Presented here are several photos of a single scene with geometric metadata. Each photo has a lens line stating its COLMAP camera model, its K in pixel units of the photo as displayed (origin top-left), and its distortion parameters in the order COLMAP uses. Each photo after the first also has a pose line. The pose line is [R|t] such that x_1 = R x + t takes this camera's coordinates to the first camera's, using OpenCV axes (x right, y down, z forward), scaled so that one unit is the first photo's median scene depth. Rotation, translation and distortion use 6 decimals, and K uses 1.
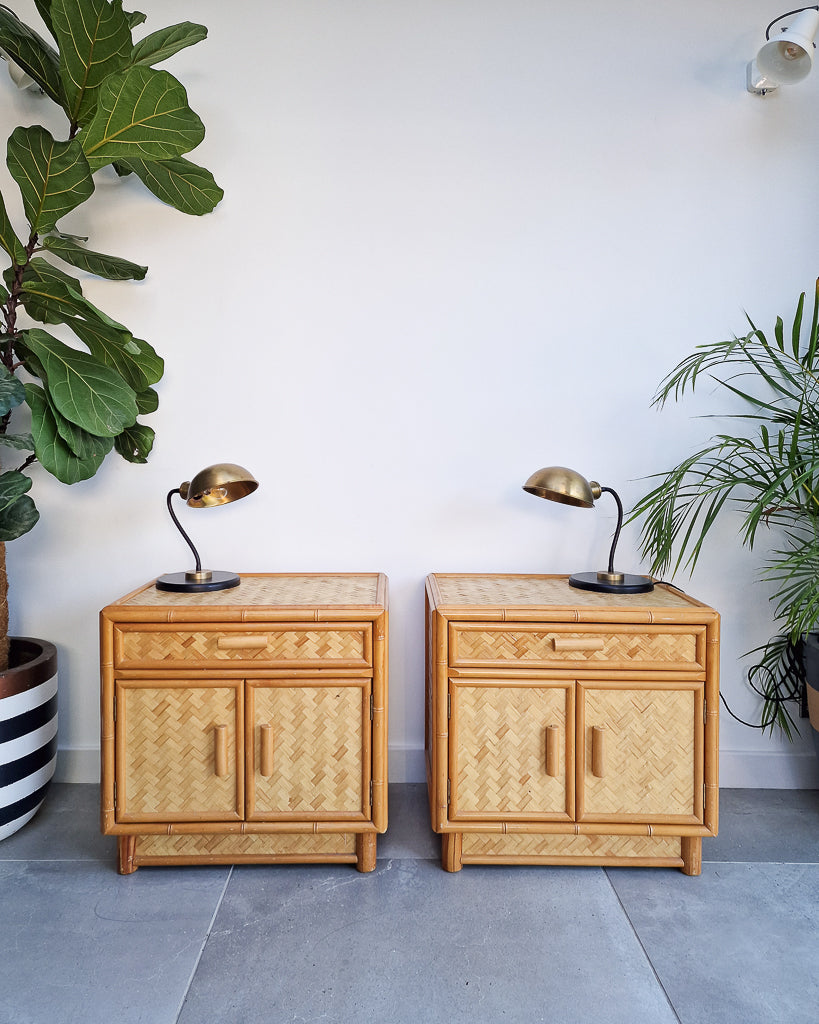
lens RADIAL K [[722.0, 0, 400.8], [0, 722.0, 483.2], [0, 0, 1]] dist [0.074000, -0.063421]
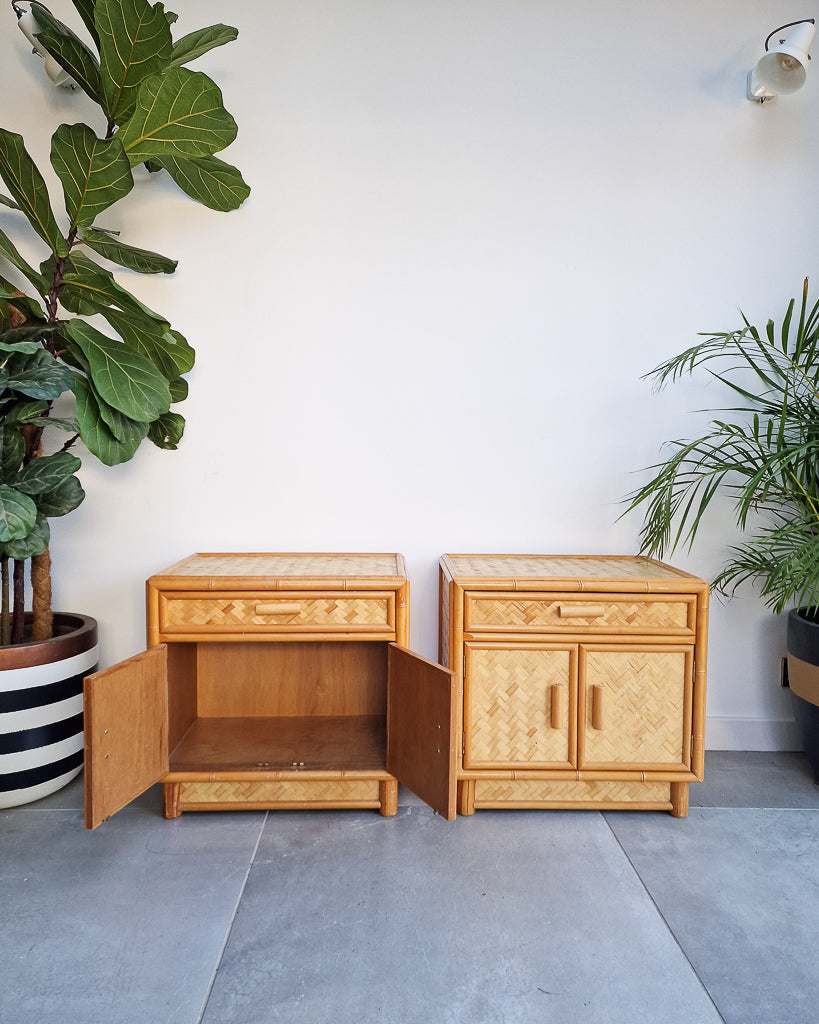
lens RADIAL K [[722.0, 0, 410.3], [0, 722.0, 519.6], [0, 0, 1]] dist [0.074000, -0.063421]
pose [[0.999757, 0.004152, 0.021643, -0.040761], [-0.005000, 0.999216, 0.039269, 0.039731], [-0.021463, -0.039367, 0.998994, -0.089766]]
